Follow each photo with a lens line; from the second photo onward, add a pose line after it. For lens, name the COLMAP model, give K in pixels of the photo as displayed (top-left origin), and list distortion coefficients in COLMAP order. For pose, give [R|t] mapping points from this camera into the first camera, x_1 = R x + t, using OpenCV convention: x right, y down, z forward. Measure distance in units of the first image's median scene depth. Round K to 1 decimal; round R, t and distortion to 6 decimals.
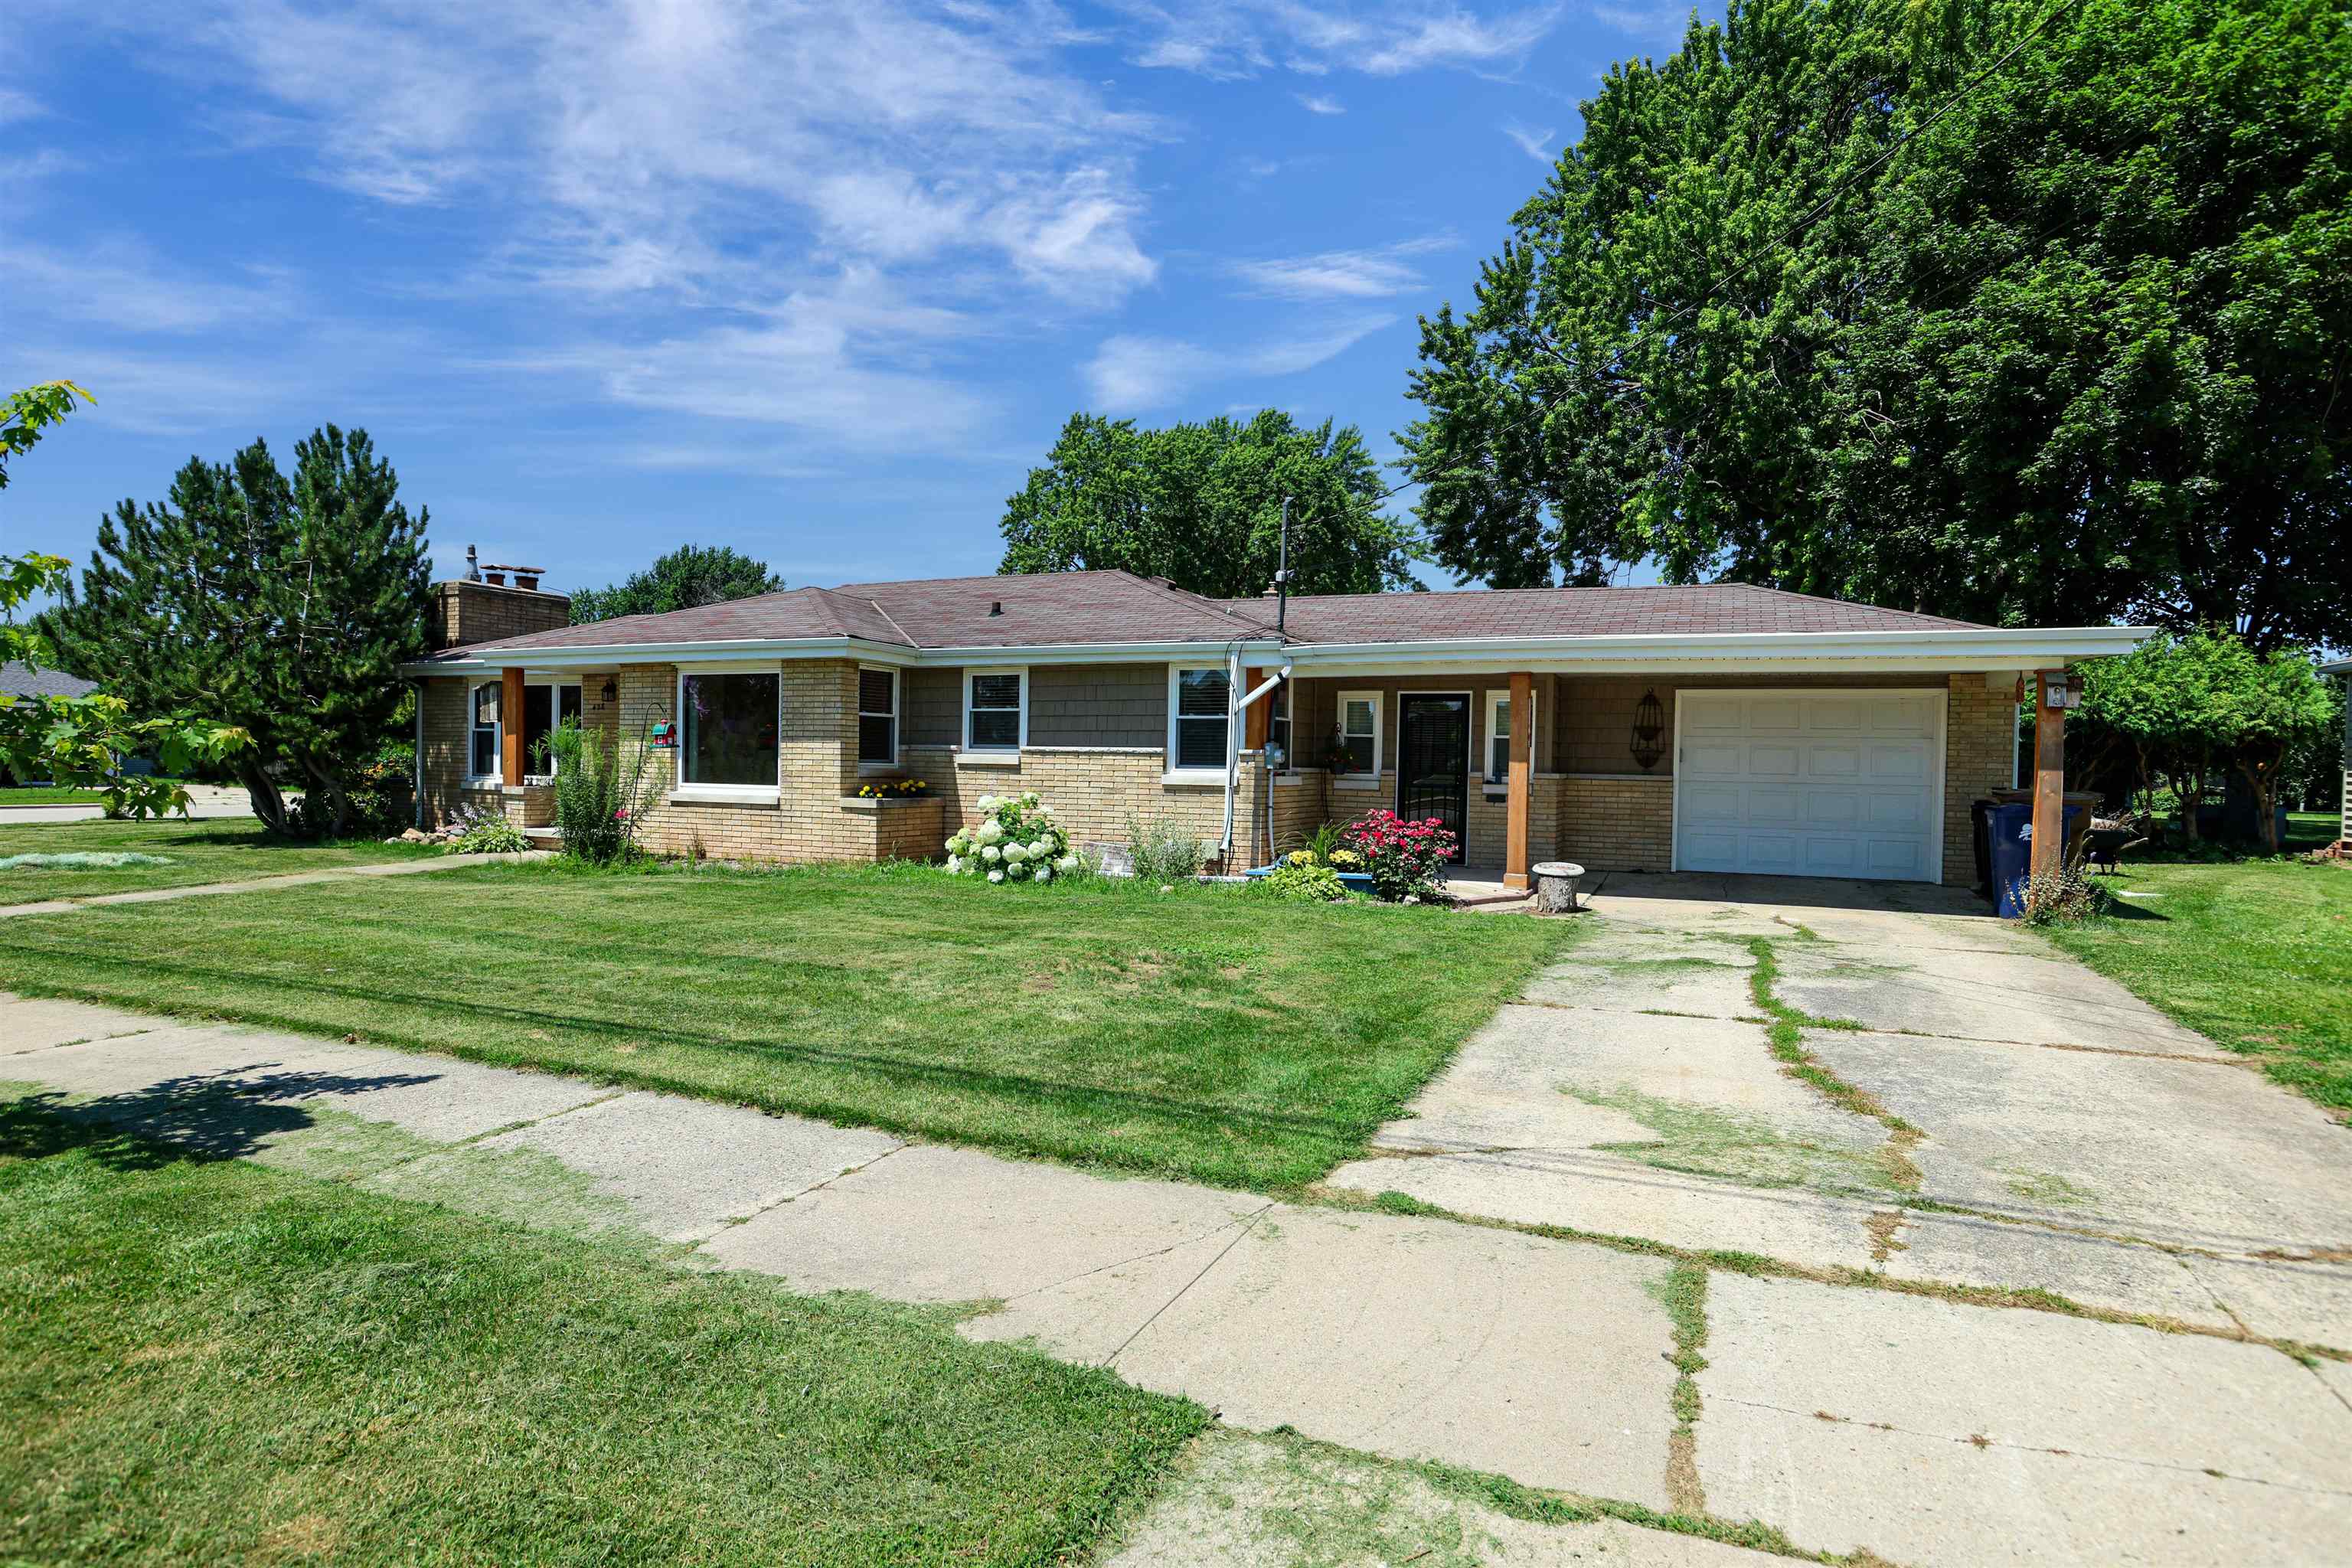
lens RADIAL K [[1290.4, 0, 1168.2], [0, 1290.4, 782.2], [0, 0, 1]] dist [-0.012431, 0.004885]
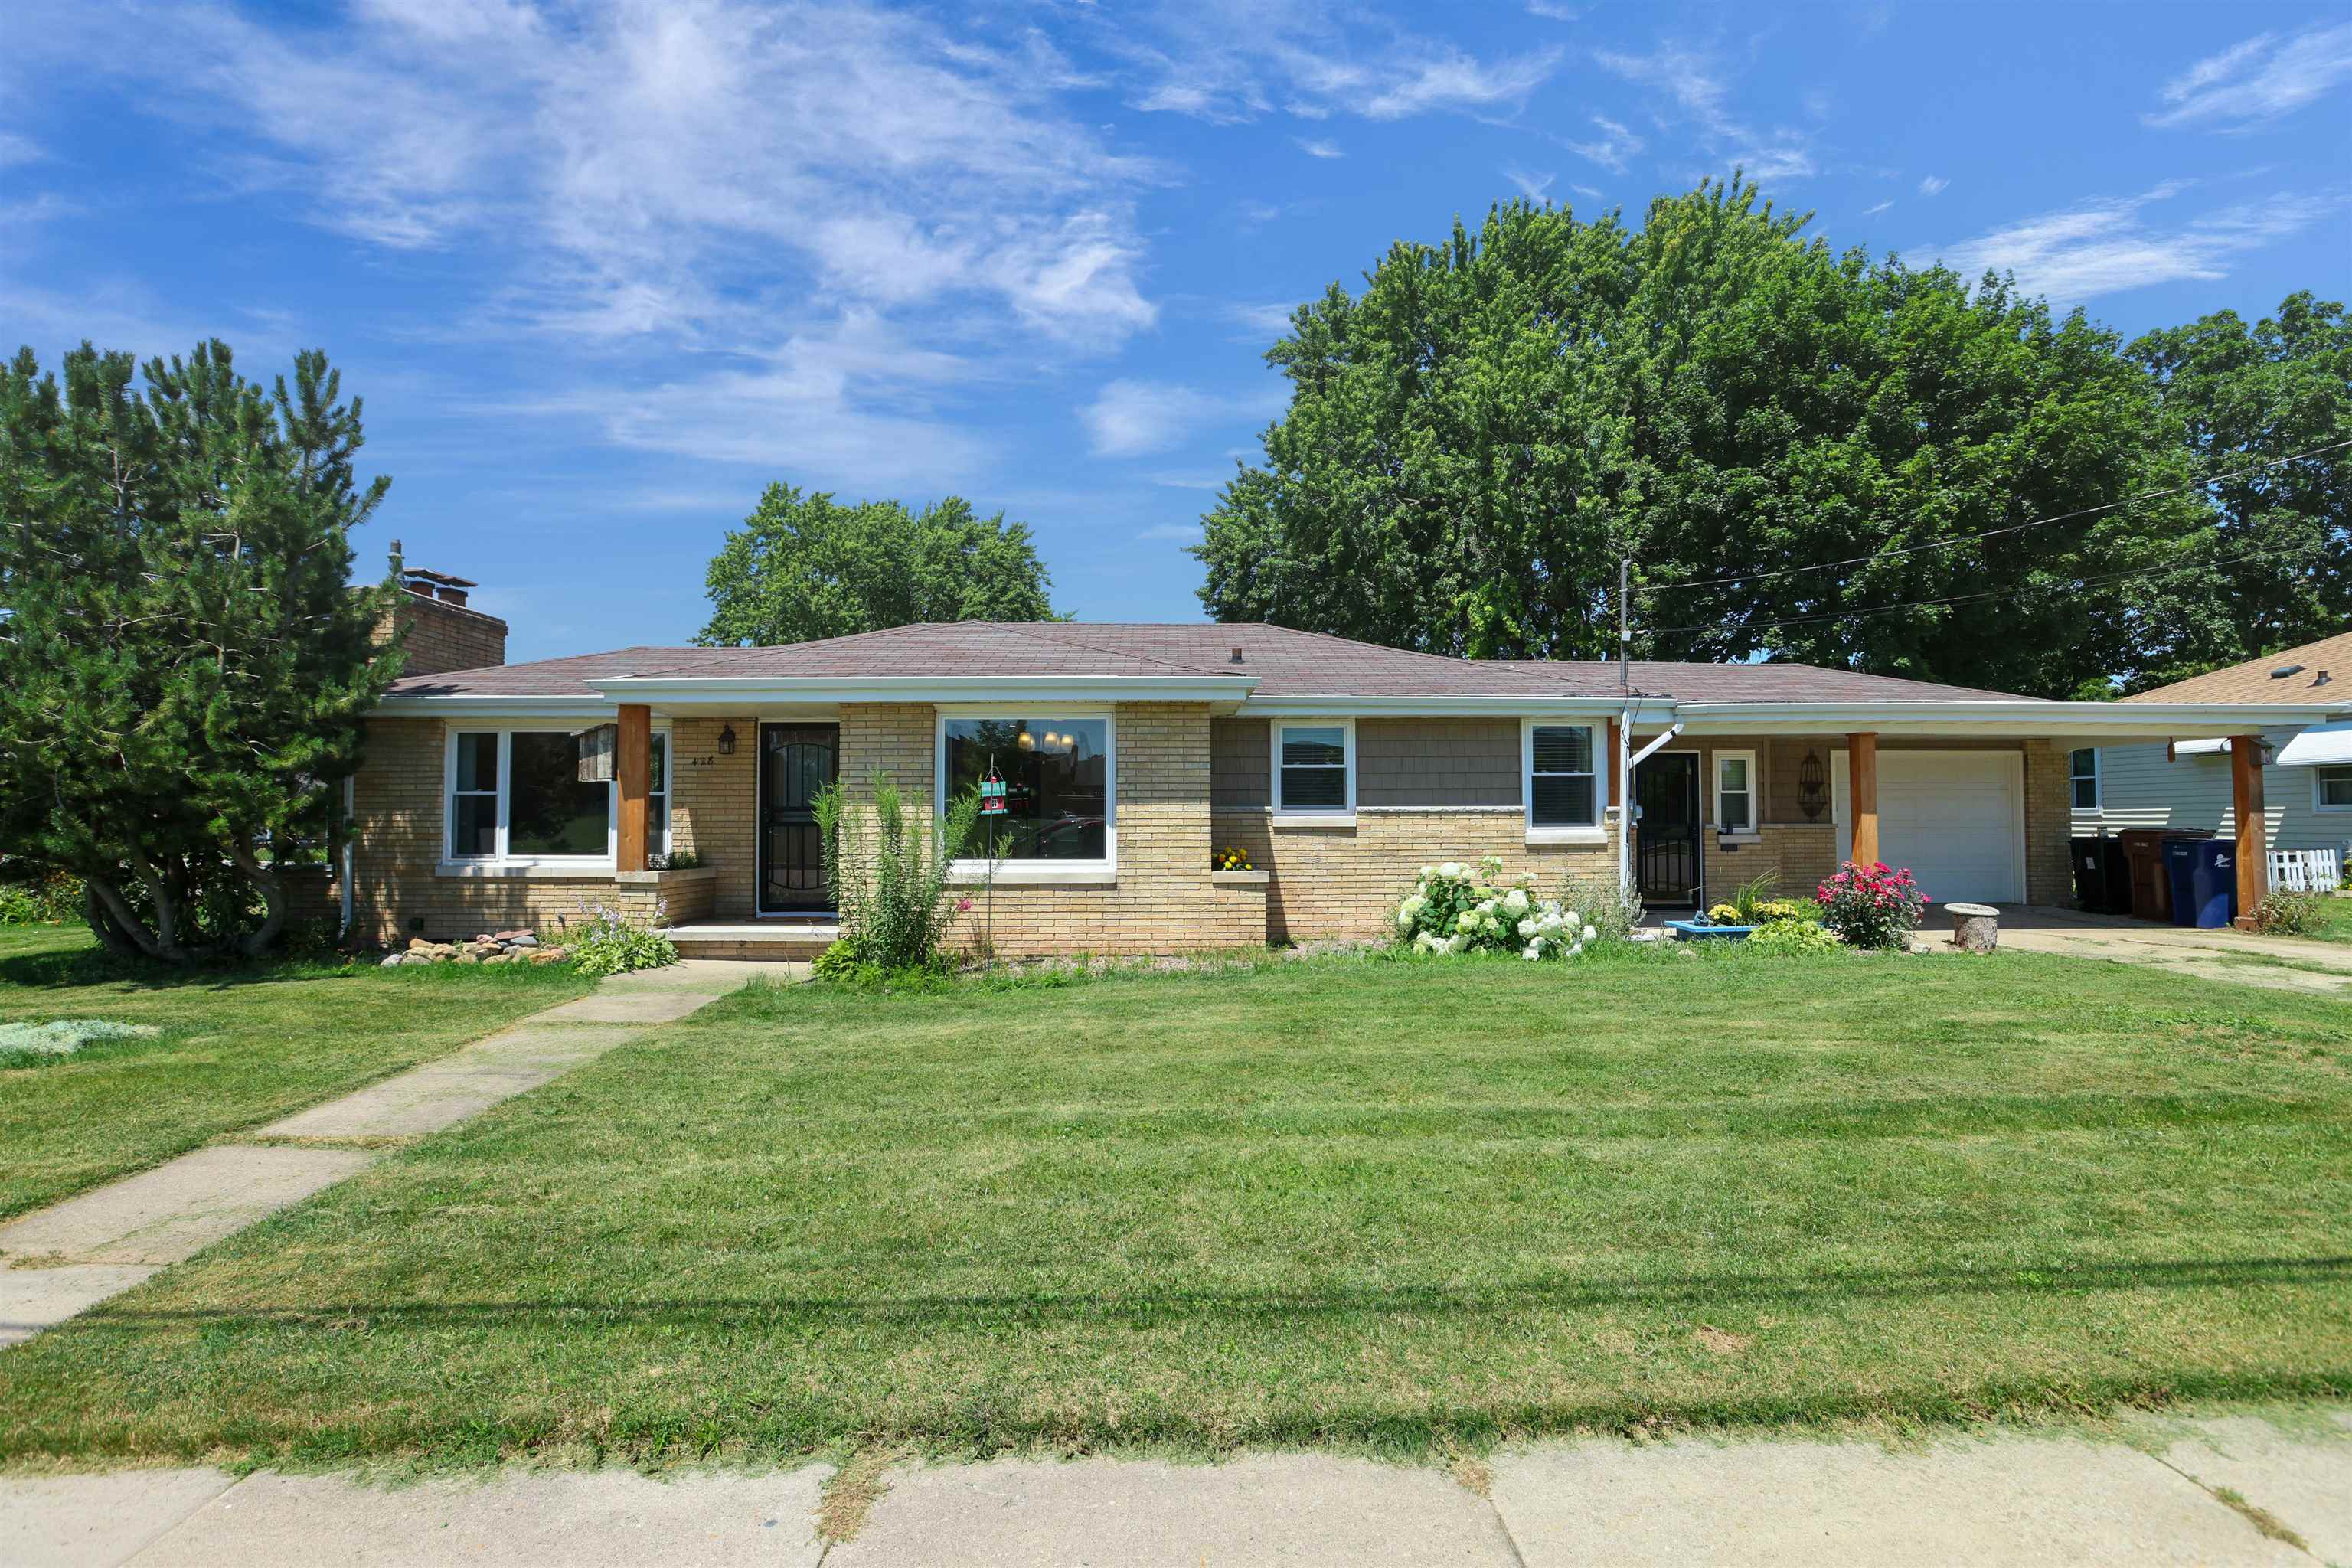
lens RADIAL K [[1078.8, 0, 1178.4], [0, 1078.8, 784.3], [0, 0, 1]] dist [-0.027647, 0.002461]
pose [[0.900716, -0.004513, 0.434384, -0.552353], [0.023624, 0.998975, -0.038606, -0.016973], [-0.433765, 0.045034, 0.899900, 0.374306]]
